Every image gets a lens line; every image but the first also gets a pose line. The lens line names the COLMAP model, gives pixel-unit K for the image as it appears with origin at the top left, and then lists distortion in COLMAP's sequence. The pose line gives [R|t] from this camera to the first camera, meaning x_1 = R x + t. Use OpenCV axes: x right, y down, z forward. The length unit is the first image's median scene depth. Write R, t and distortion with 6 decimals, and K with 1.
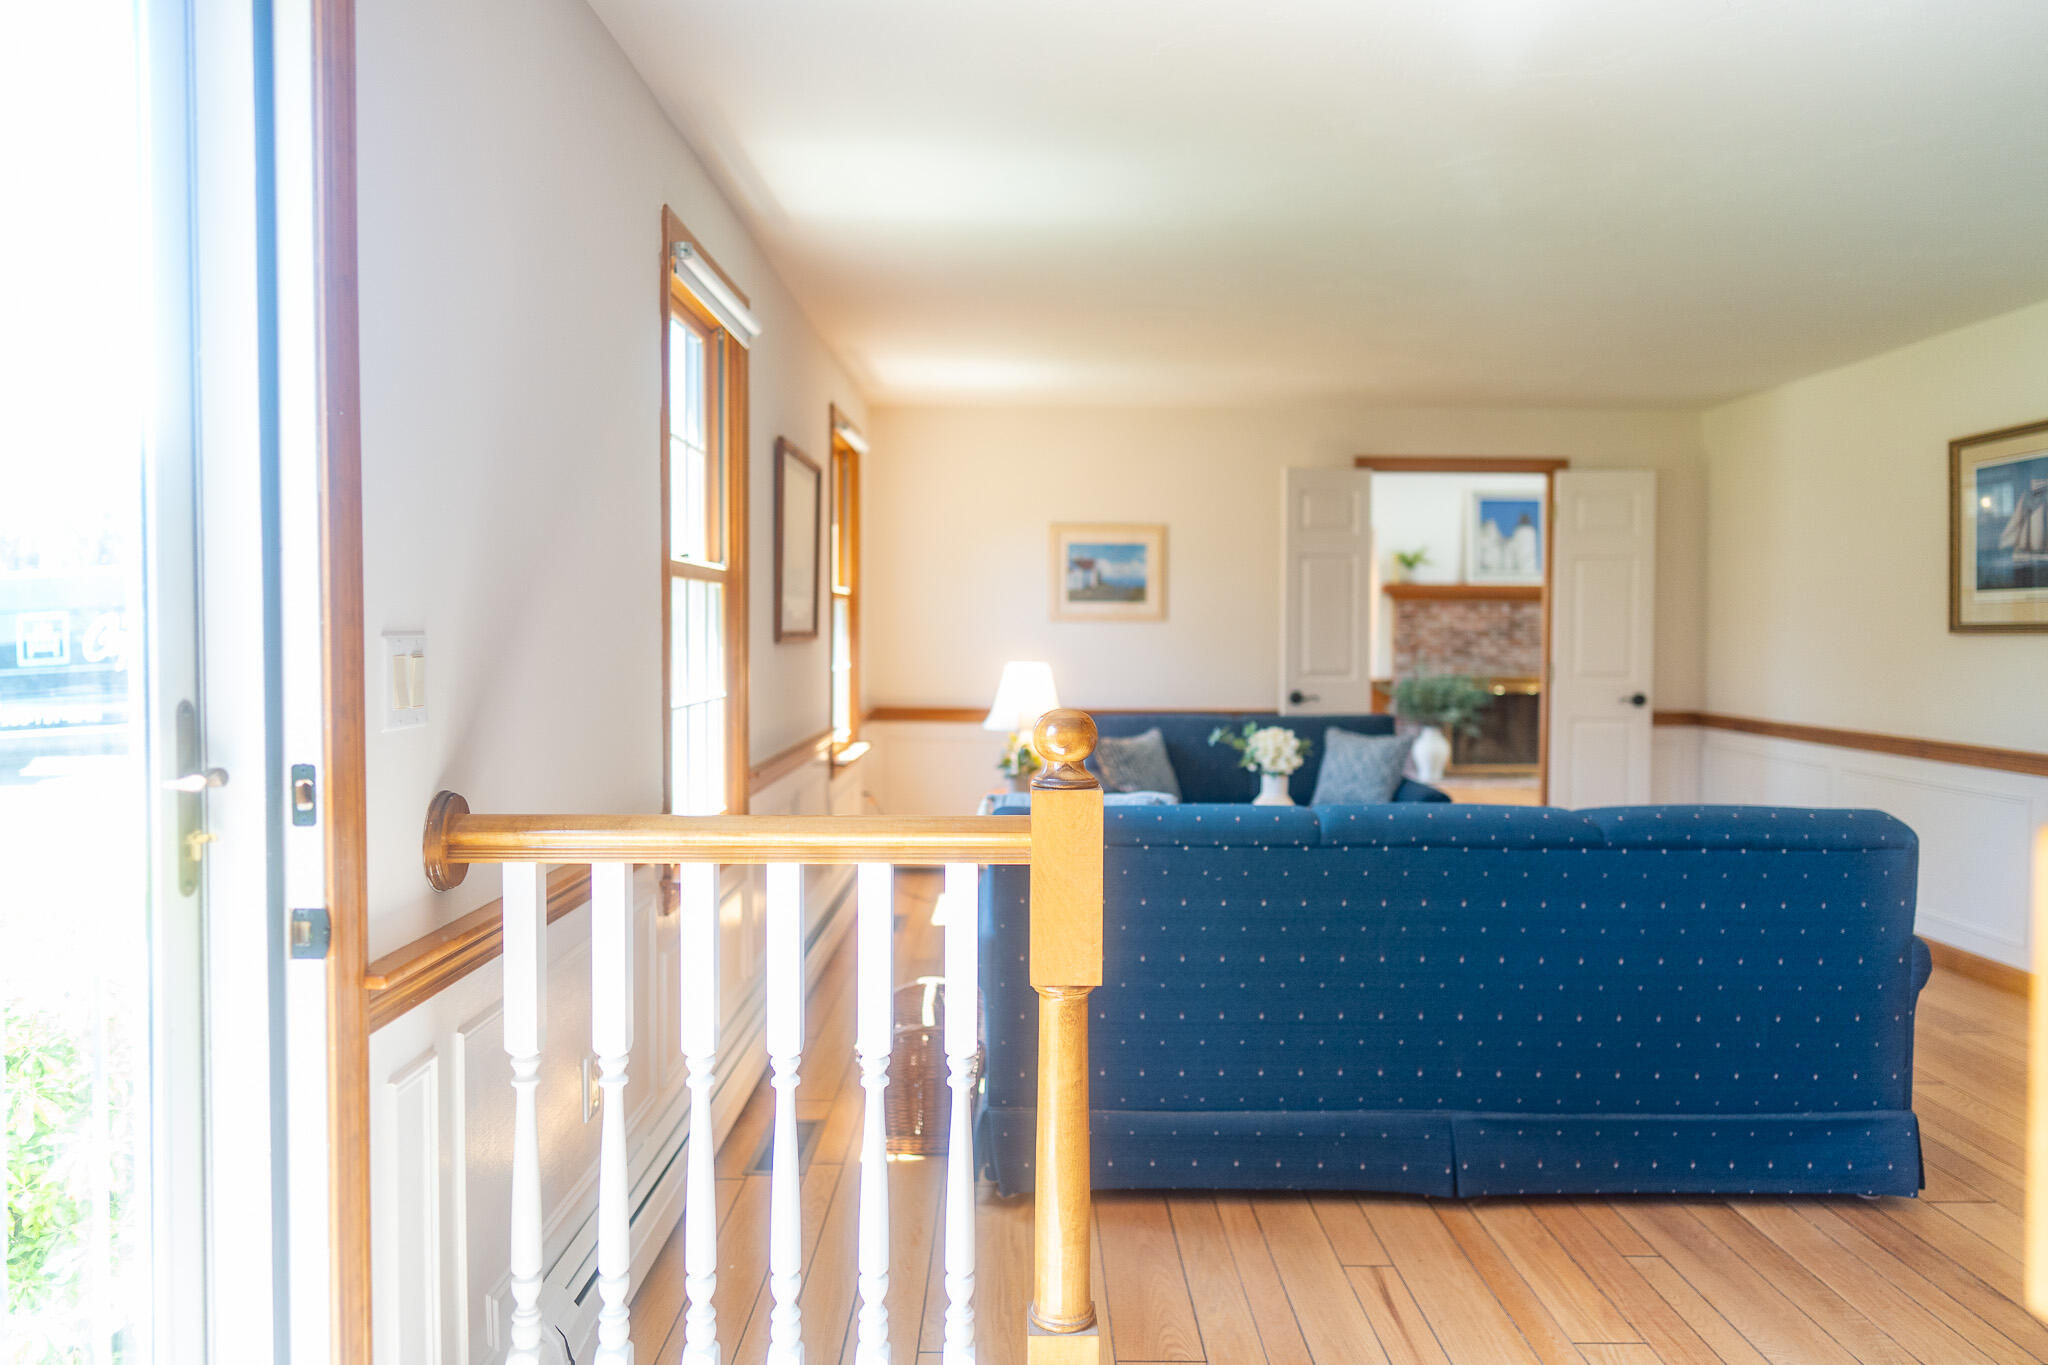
lens RADIAL K [[1321.8, 0, 1014.6], [0, 1321.8, 669.4], [0, 0, 1]] dist [0.007280, 0.000385]
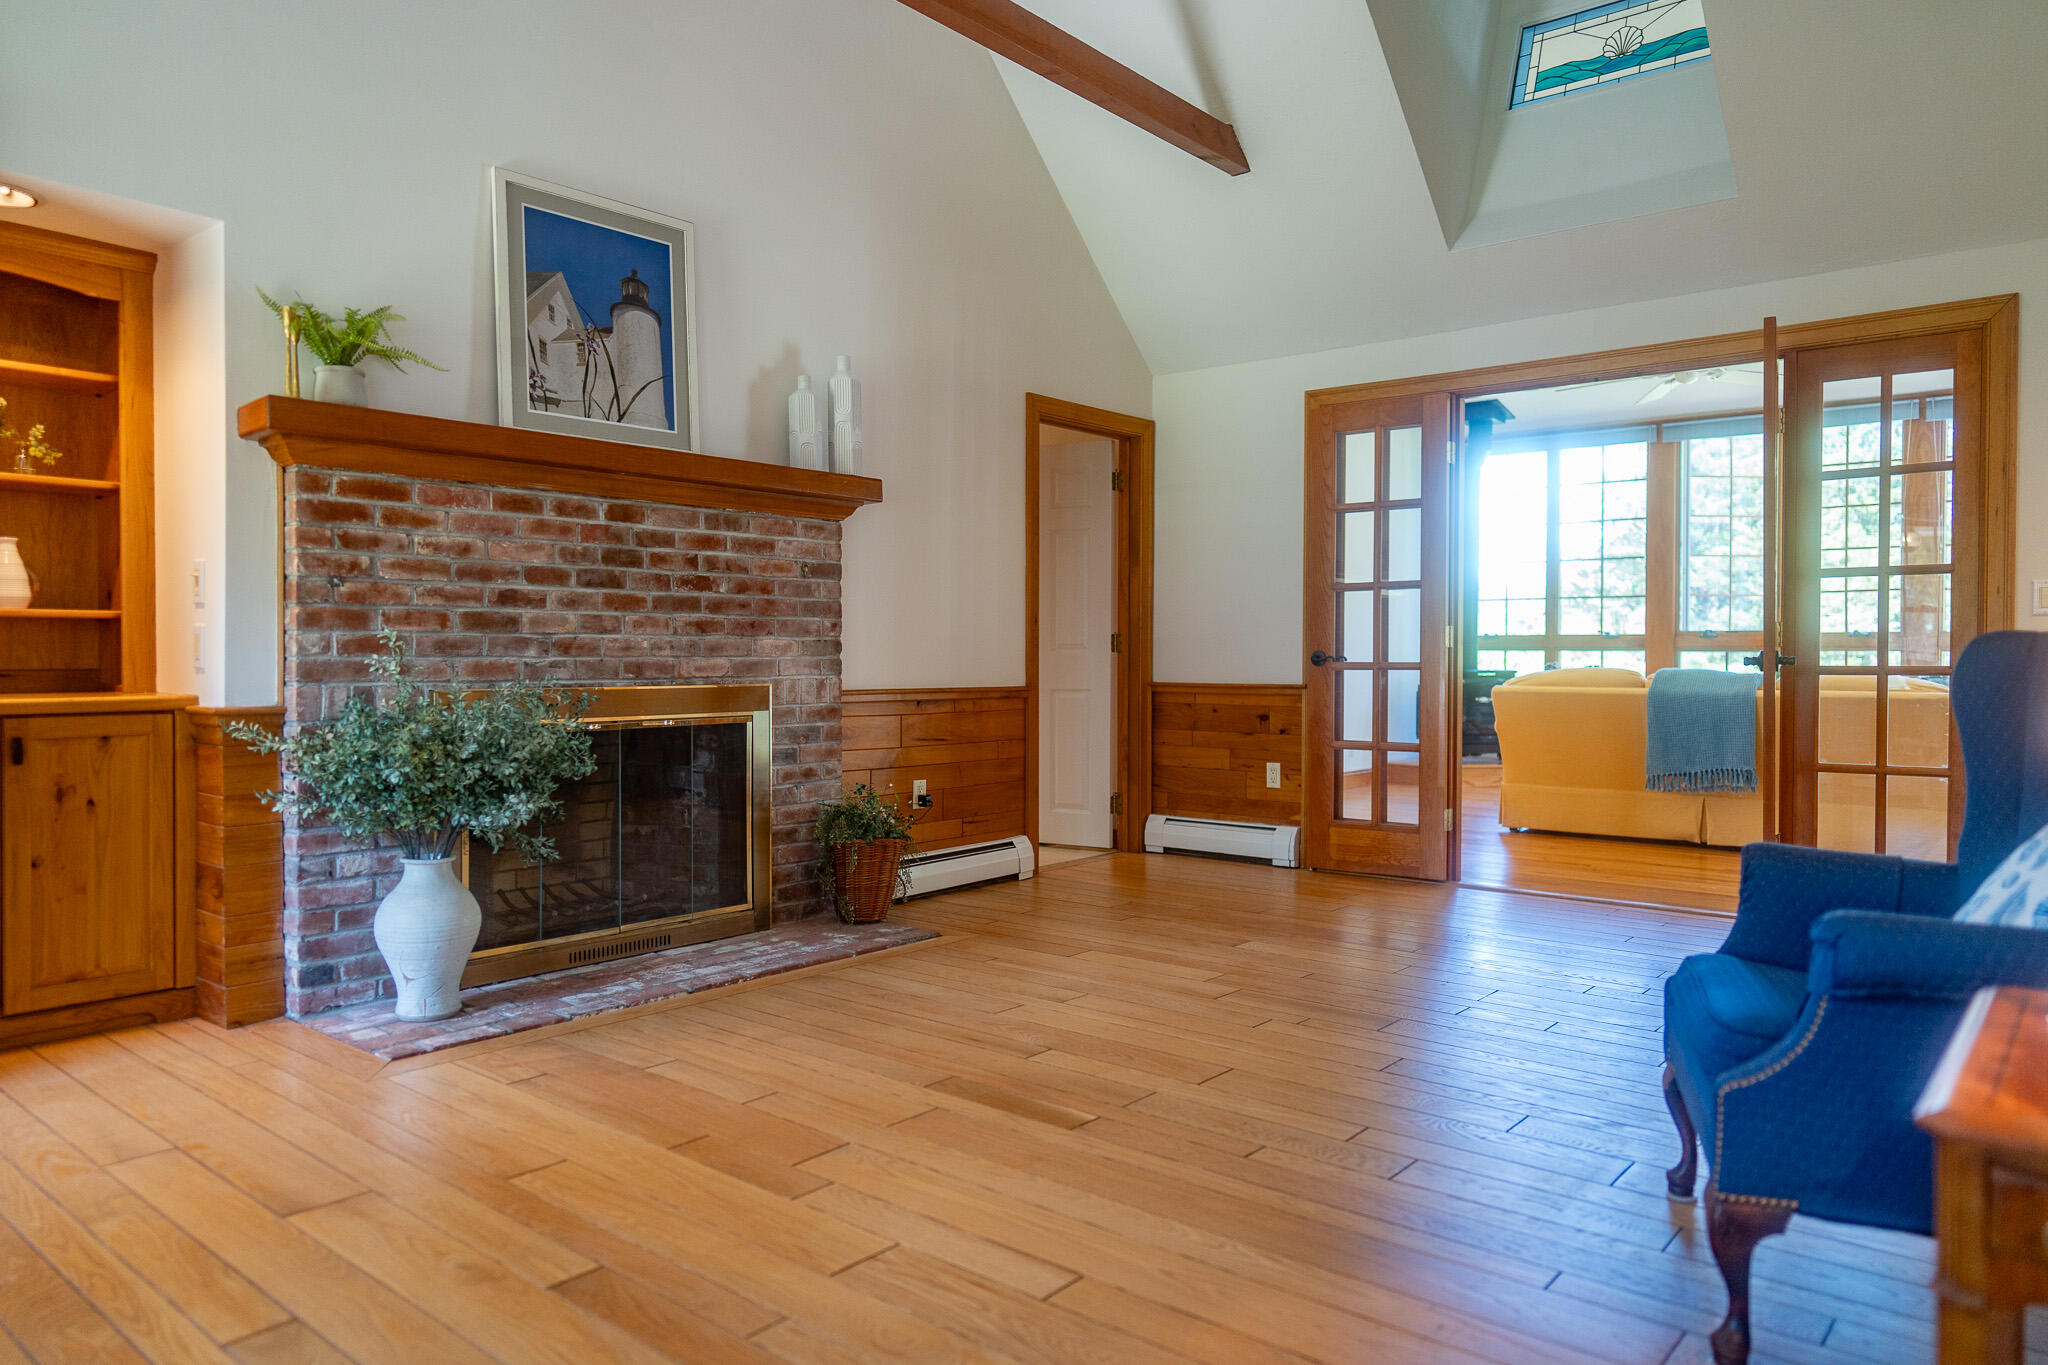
lens RADIAL K [[1351.9, 0, 1014.6], [0, 1351.9, 674.7], [0, 0, 1]] dist [-0.000055, 0.008826]
pose [[0.644647, -0.019901, 0.764222, 0.248845], [0.031010, 0.999519, -0.000130, 0.007173], [-0.763851, 0.023782, 0.644954, 1.083508]]
